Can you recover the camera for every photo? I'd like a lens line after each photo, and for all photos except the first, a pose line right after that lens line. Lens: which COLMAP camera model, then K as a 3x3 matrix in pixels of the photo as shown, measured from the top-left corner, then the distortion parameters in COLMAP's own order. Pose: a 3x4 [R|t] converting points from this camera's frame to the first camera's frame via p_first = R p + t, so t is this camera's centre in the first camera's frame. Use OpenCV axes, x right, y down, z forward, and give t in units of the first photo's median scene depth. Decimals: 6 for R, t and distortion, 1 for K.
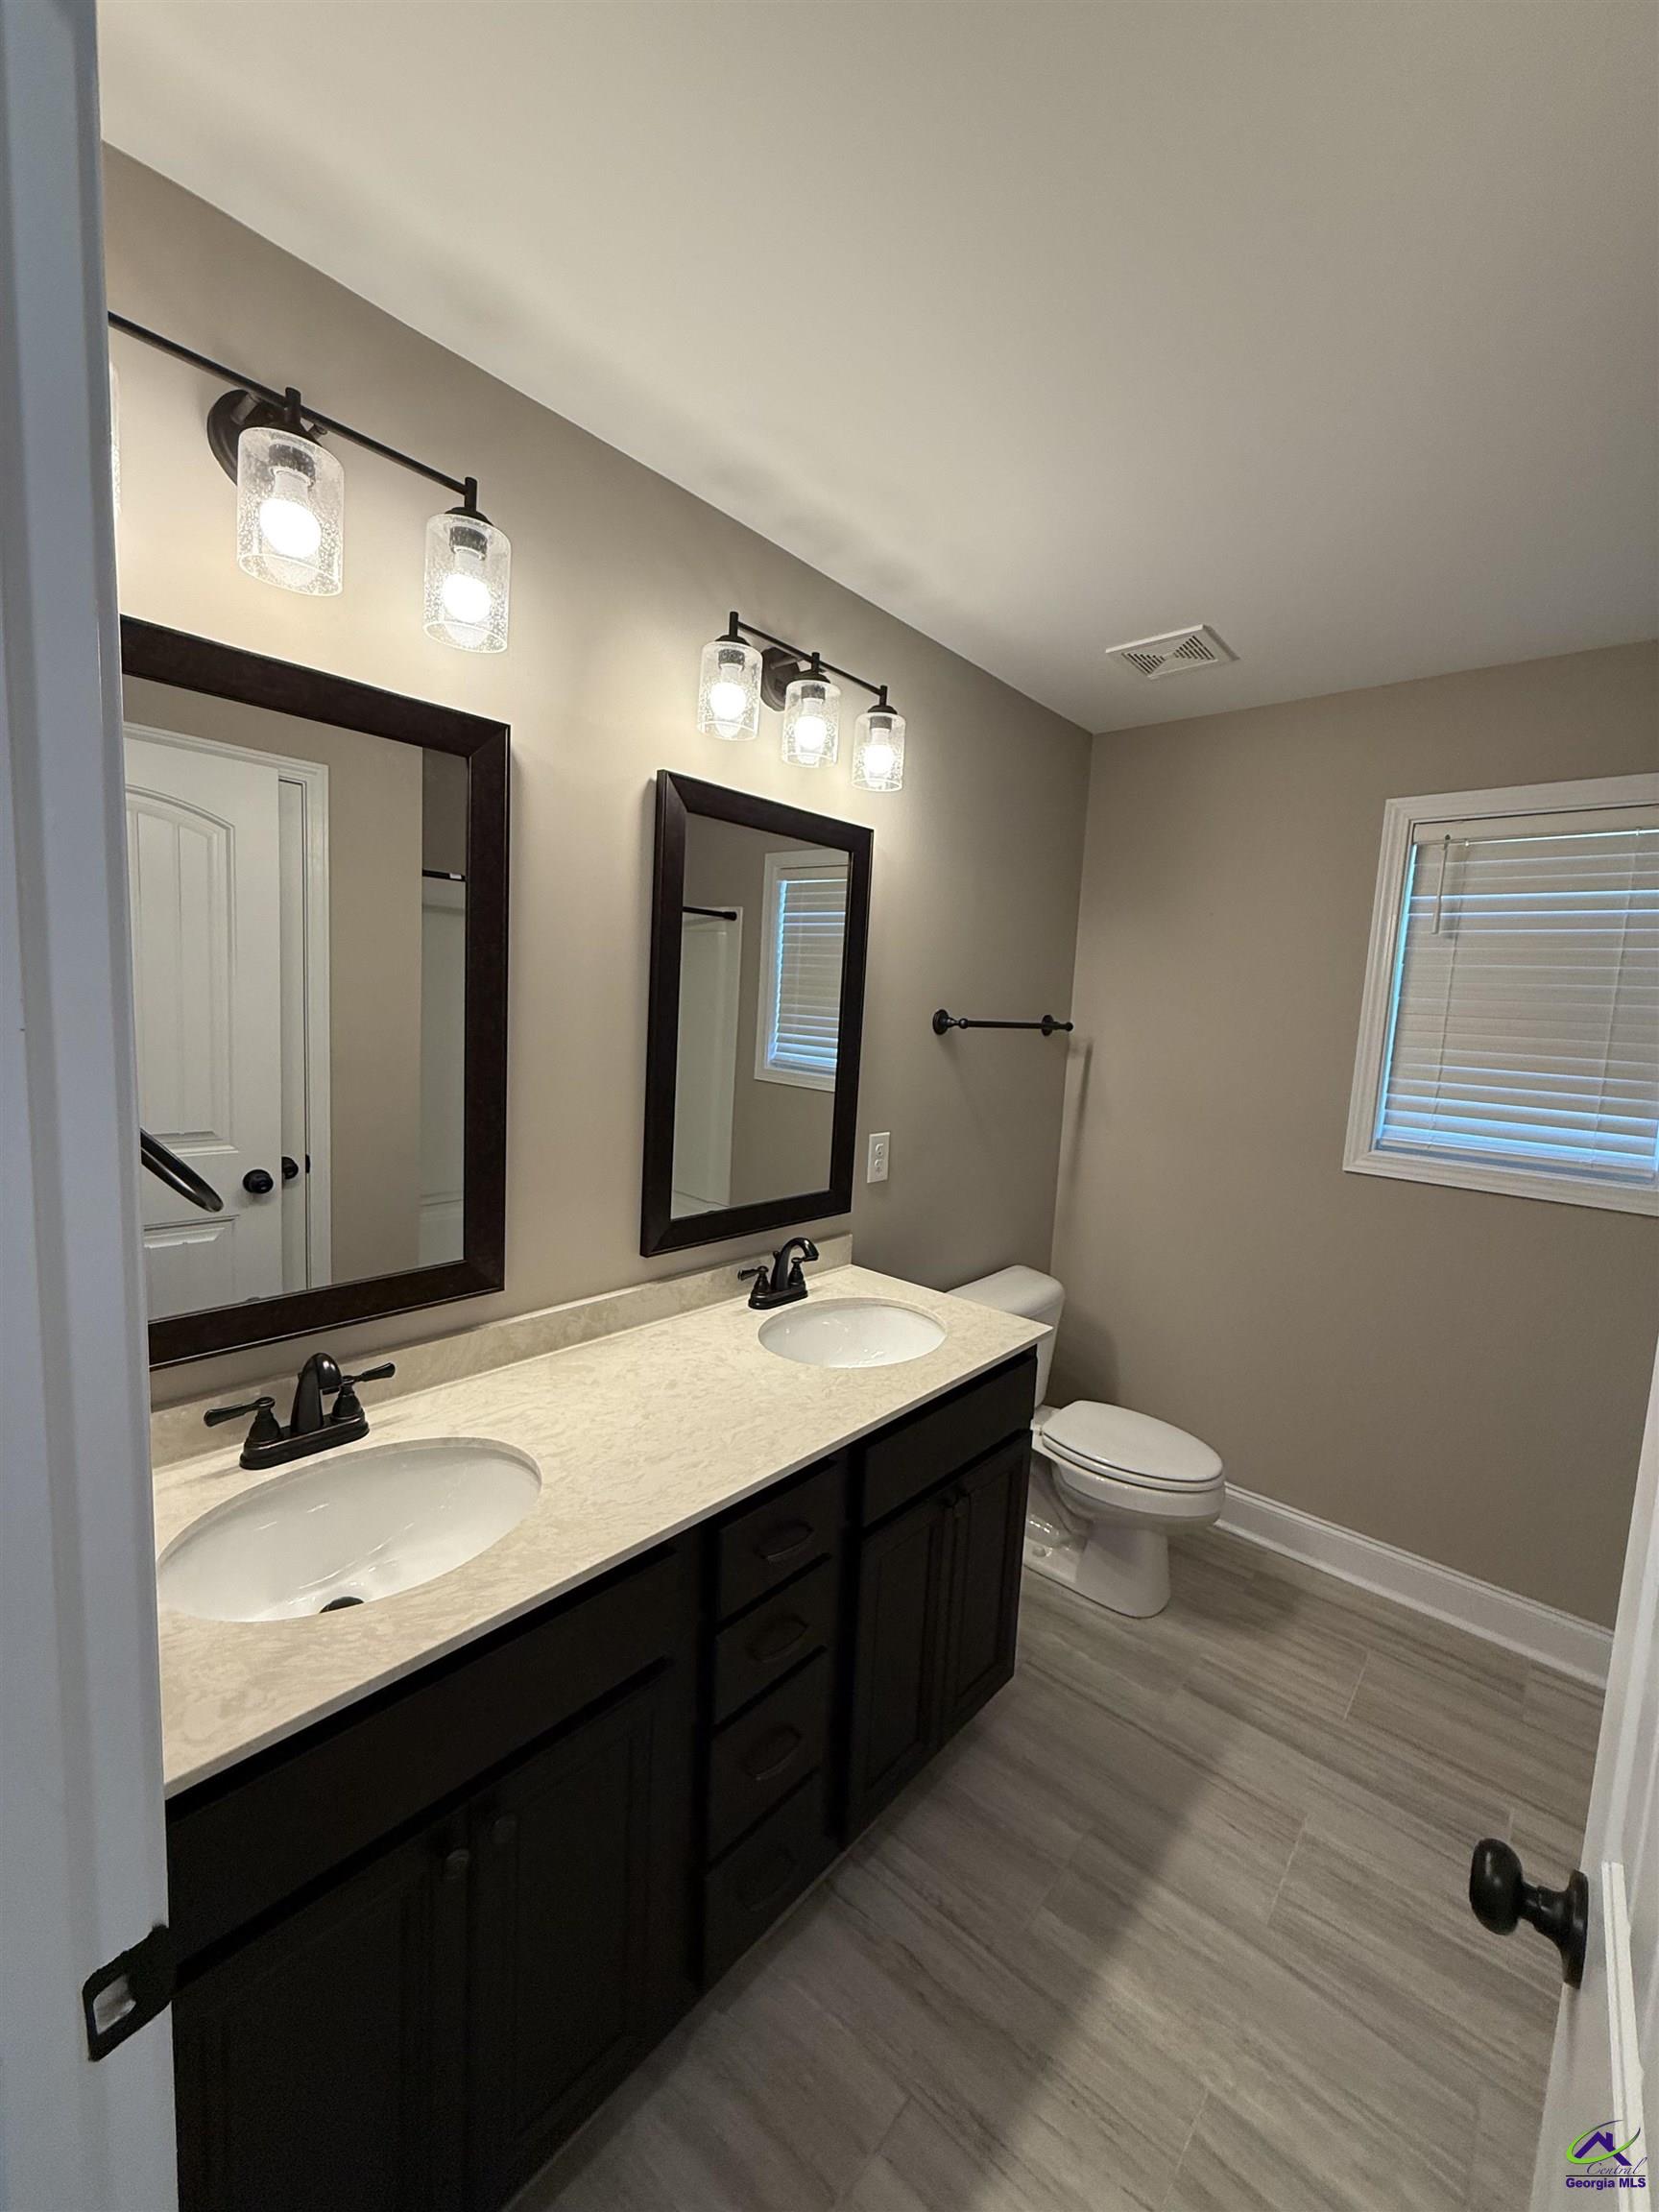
lens RADIAL K [[878.0, 0, 829.0], [0, 878.0, 1095.7], [0, 0, 1]] dist [-0.000517, -0.000246]
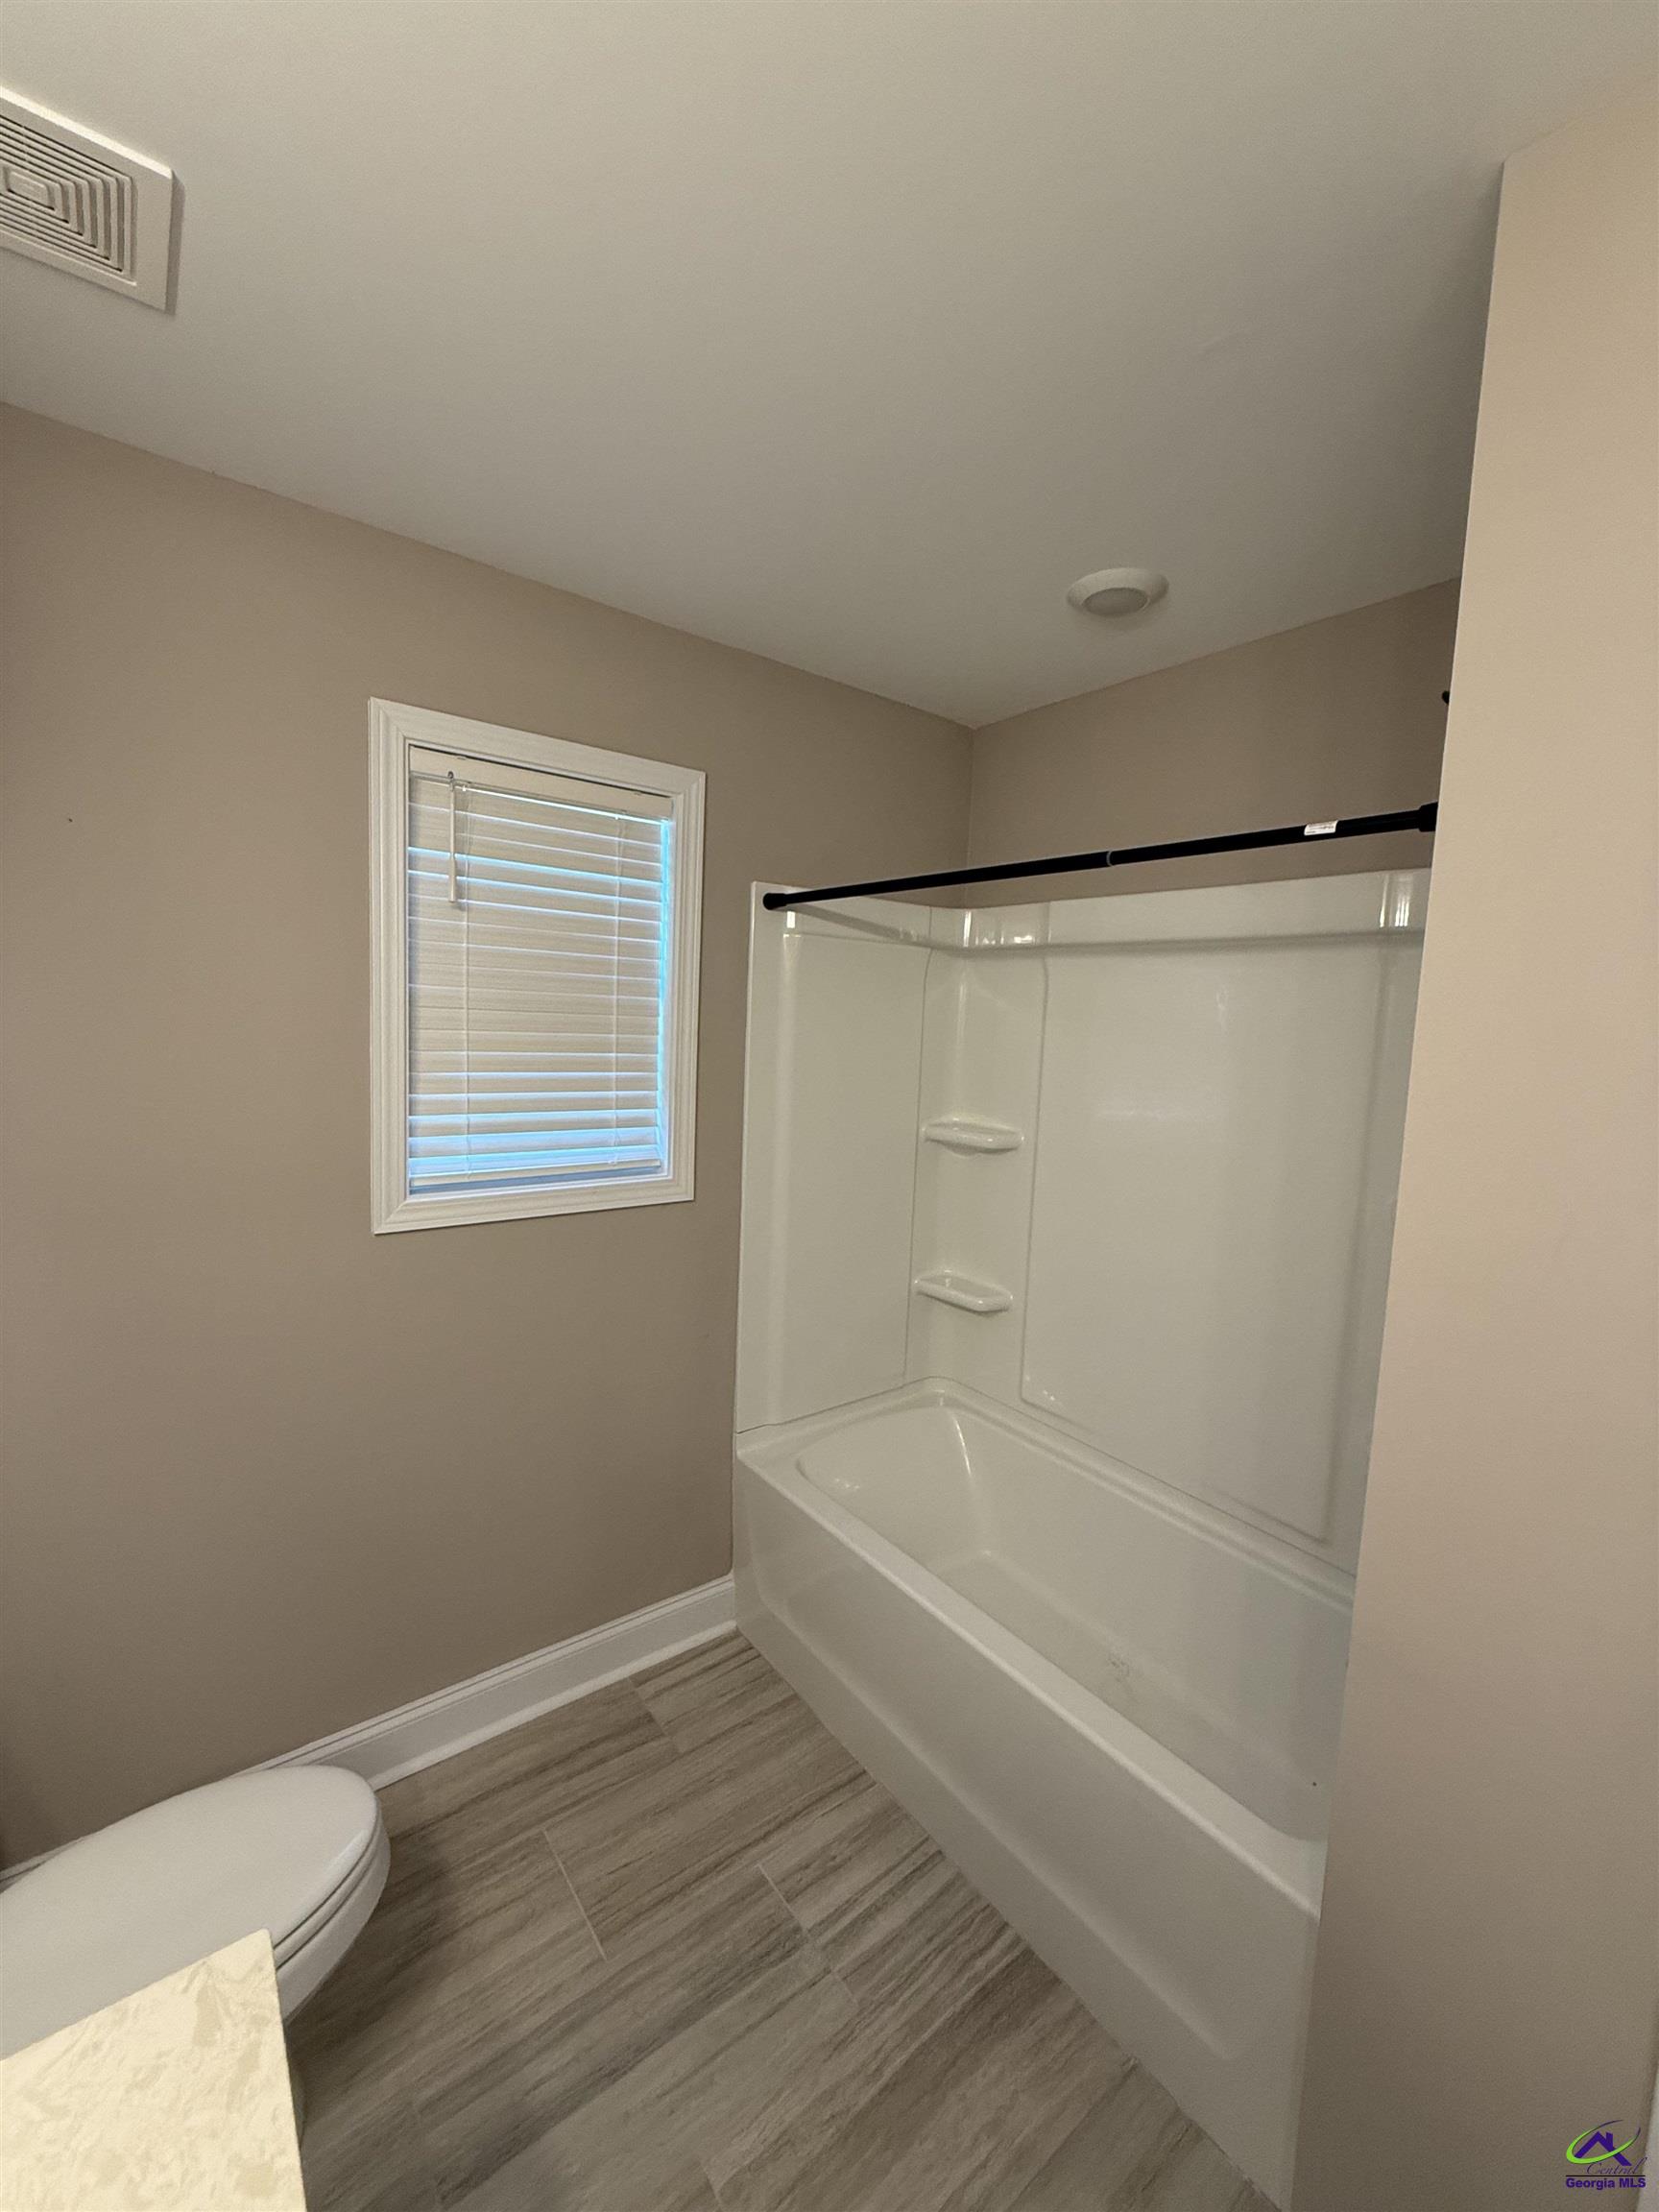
lens RADIAL K [[878.0, 0, 829.0], [0, 878.0, 1095.7], [0, 0, 1]] dist [-0.000517, -0.000246]
pose [[0.186190, -0.134957, 0.973201, -0.010893], [0.074982, 0.989584, 0.122884, -0.089939], [-0.979648, 0.050093, 0.194370, 0.553752]]
